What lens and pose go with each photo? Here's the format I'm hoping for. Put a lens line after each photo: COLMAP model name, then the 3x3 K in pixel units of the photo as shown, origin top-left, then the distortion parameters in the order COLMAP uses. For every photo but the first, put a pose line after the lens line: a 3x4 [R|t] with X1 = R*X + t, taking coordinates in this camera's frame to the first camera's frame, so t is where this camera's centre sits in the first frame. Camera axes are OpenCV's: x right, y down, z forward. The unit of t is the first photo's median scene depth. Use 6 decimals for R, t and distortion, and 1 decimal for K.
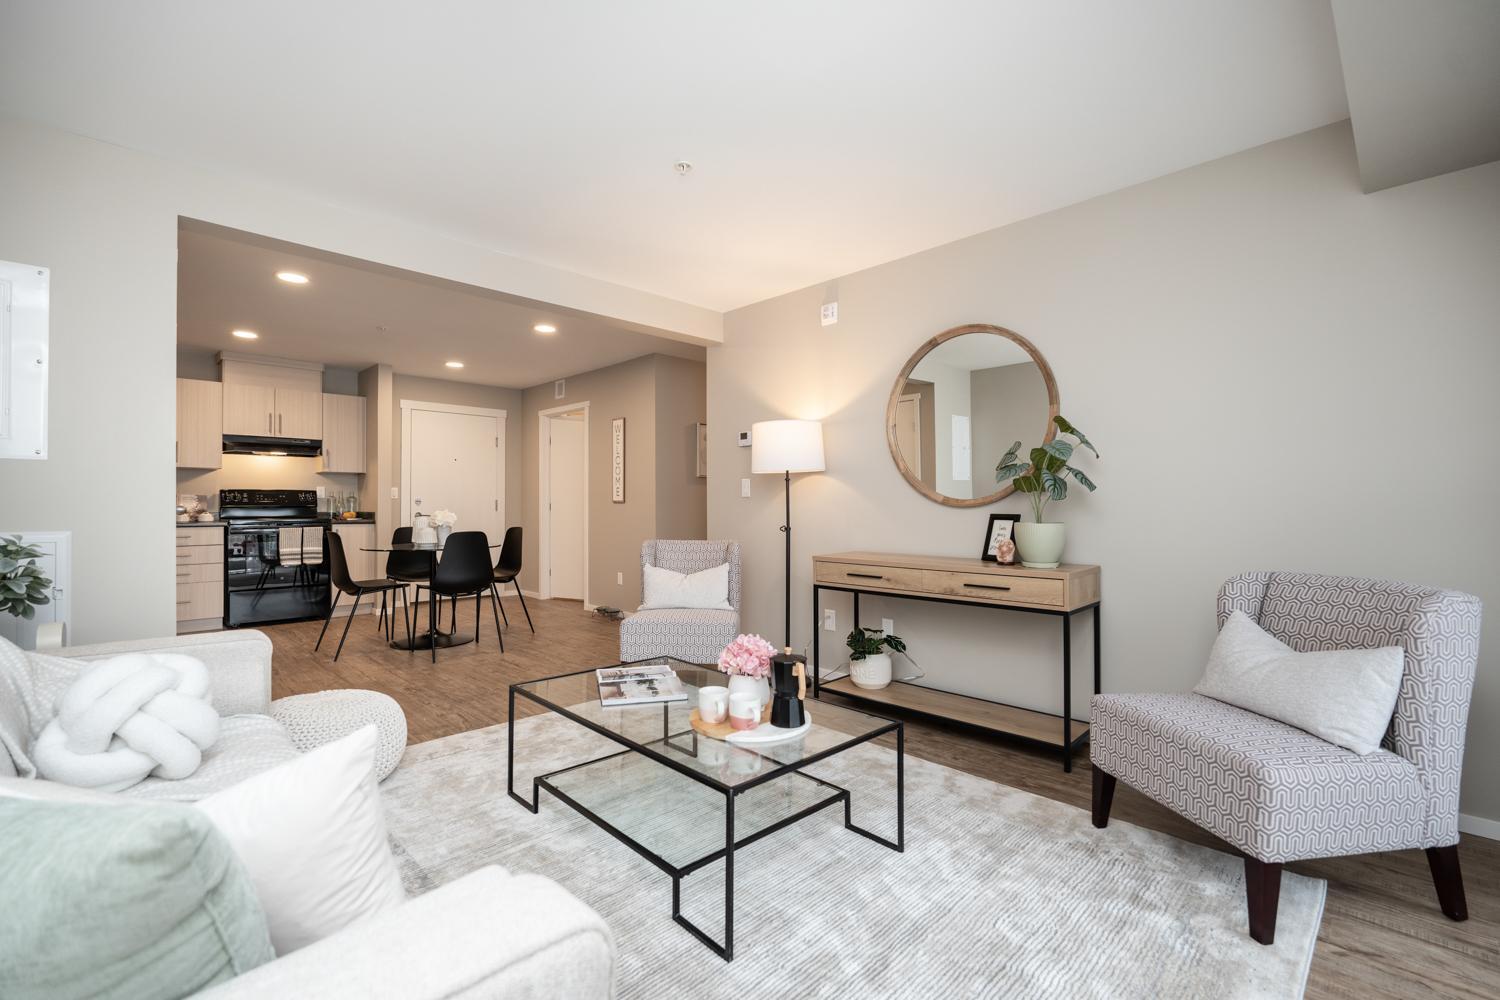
lens RADIAL K [[653.2, 0, 722.1], [0, 653.2, 500.2], [0, 0, 1]] dist [-0.005043, 0.000768]
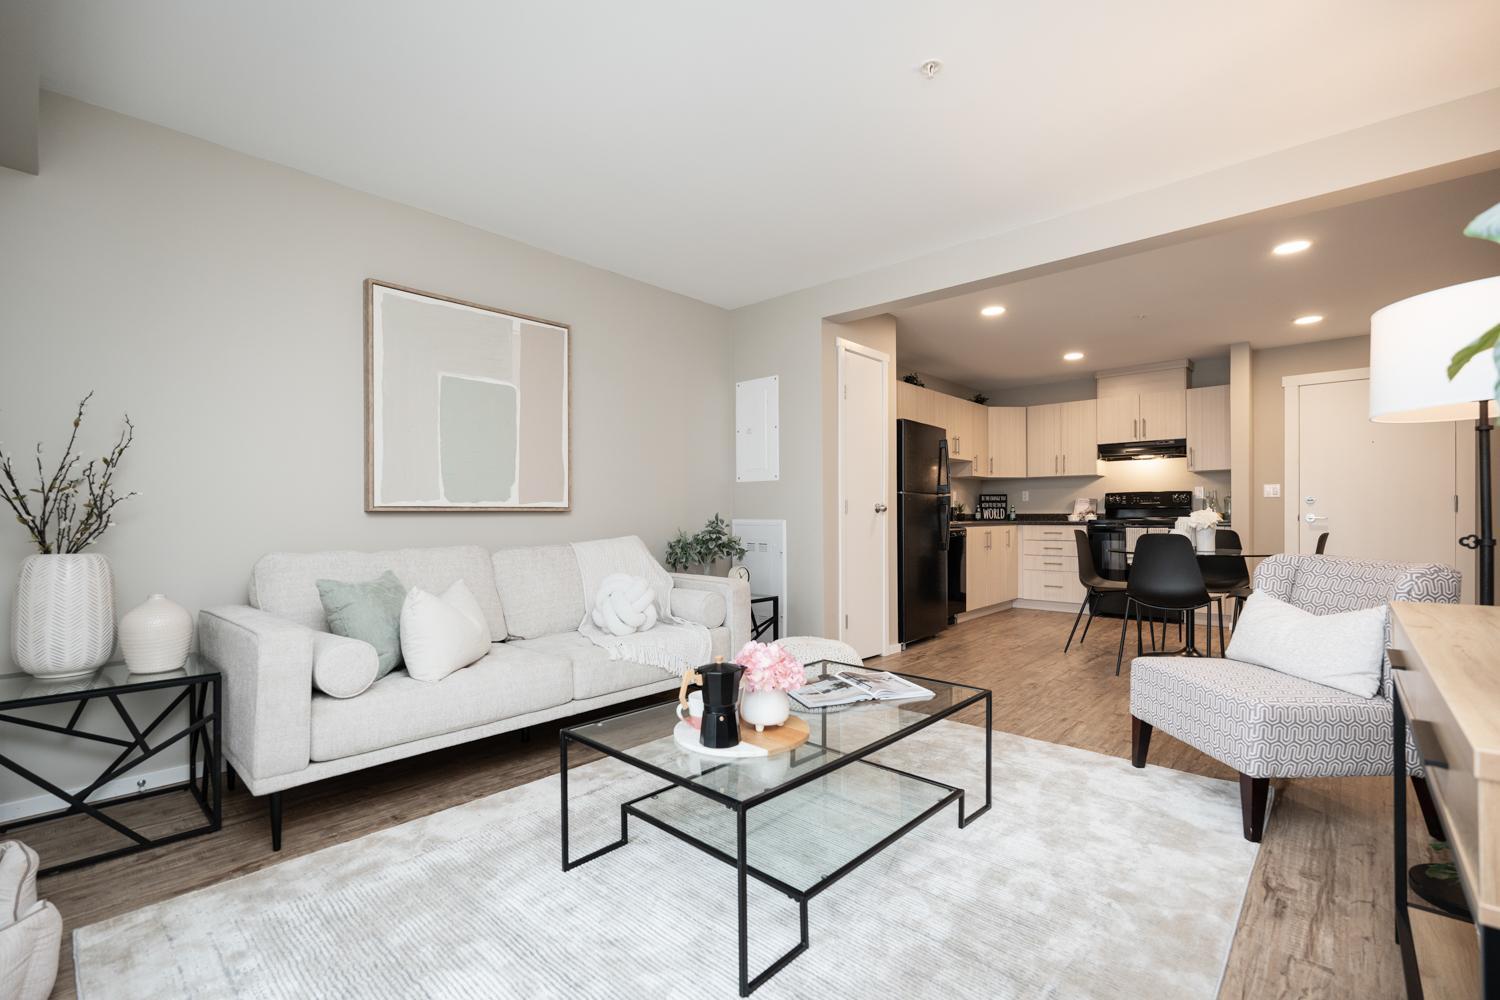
lens RADIAL K [[653.2, 0, 774.2], [0, 653.2, 517.3], [0, 0, 1]] dist [-0.005043, 0.000768]
pose [[0.063035, 0.003994, -0.998003, 0.318437], [0.009248, 0.999947, 0.004586, 0.014287], [0.997968, -0.009519, 0.062994, 0.341913]]
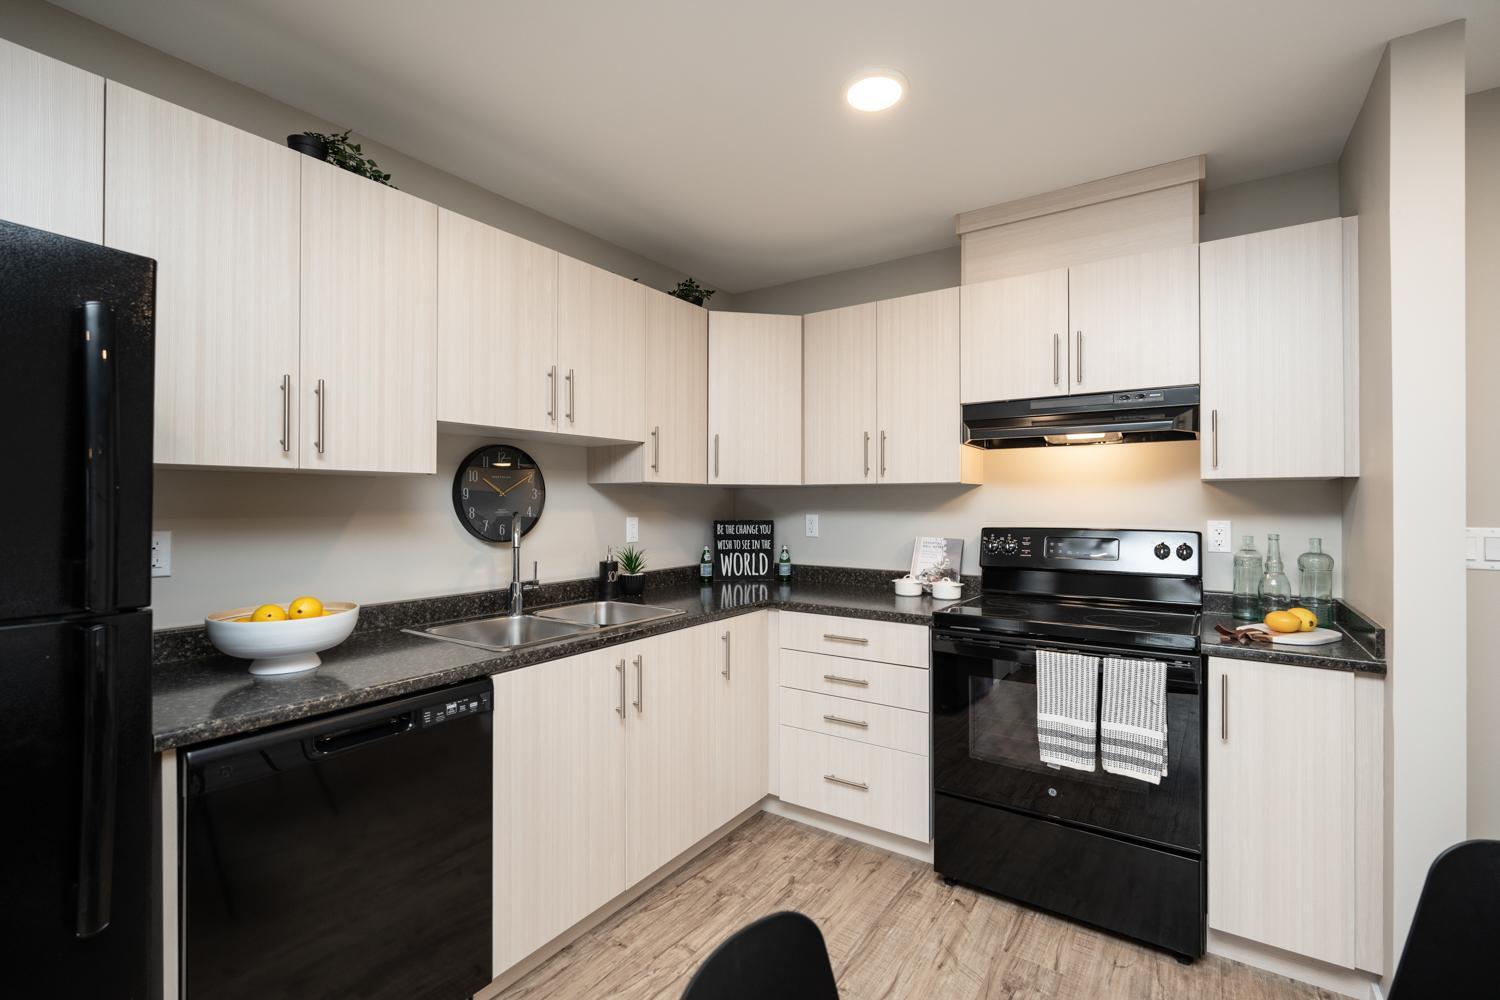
lens RADIAL K [[653.2, 0, 762.7], [0, 653.2, 498.2], [0, 0, 1]] dist [-0.005043, 0.000768]
pose [[0.215096, -0.010273, -0.976539, -0.346543], [0.004966, 0.999943, -0.009426, -0.032993], [0.976580, -0.002822, 0.215135, 0.730496]]
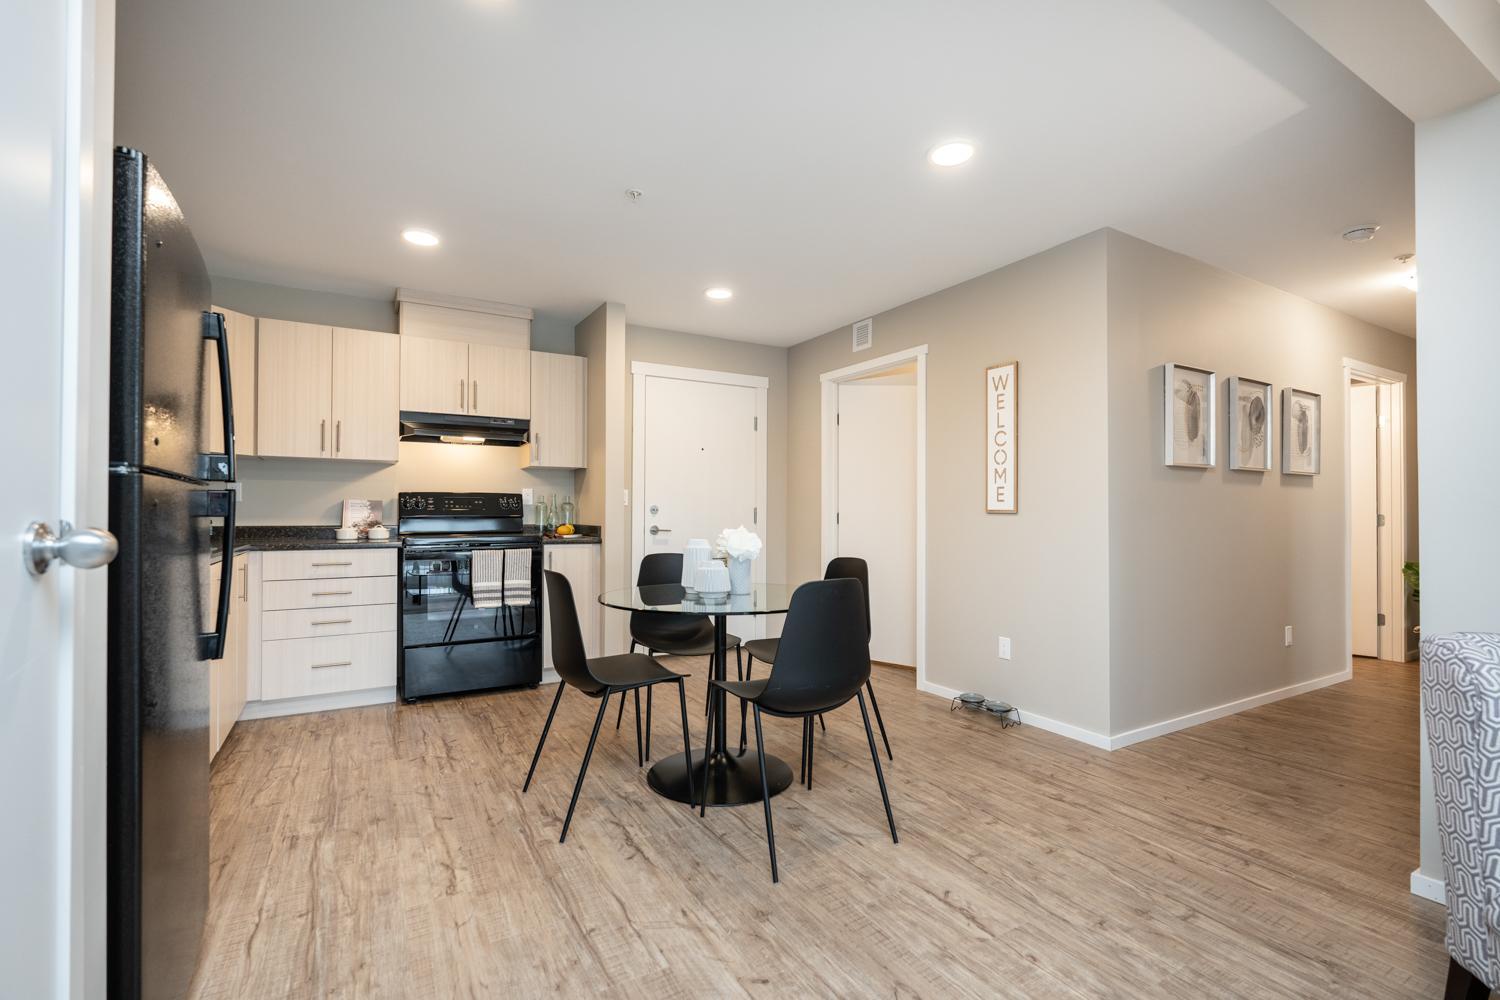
lens RADIAL K [[653.2, 0, 725.3], [0, 653.2, 503.9], [0, 0, 1]] dist [-0.005043, 0.000768]
pose [[0.970042, 0.000440, -0.242936, -0.256377], [-0.001641, 0.999987, -0.004743, -0.001316], [0.242930, 0.004999, 0.970031, 0.398416]]
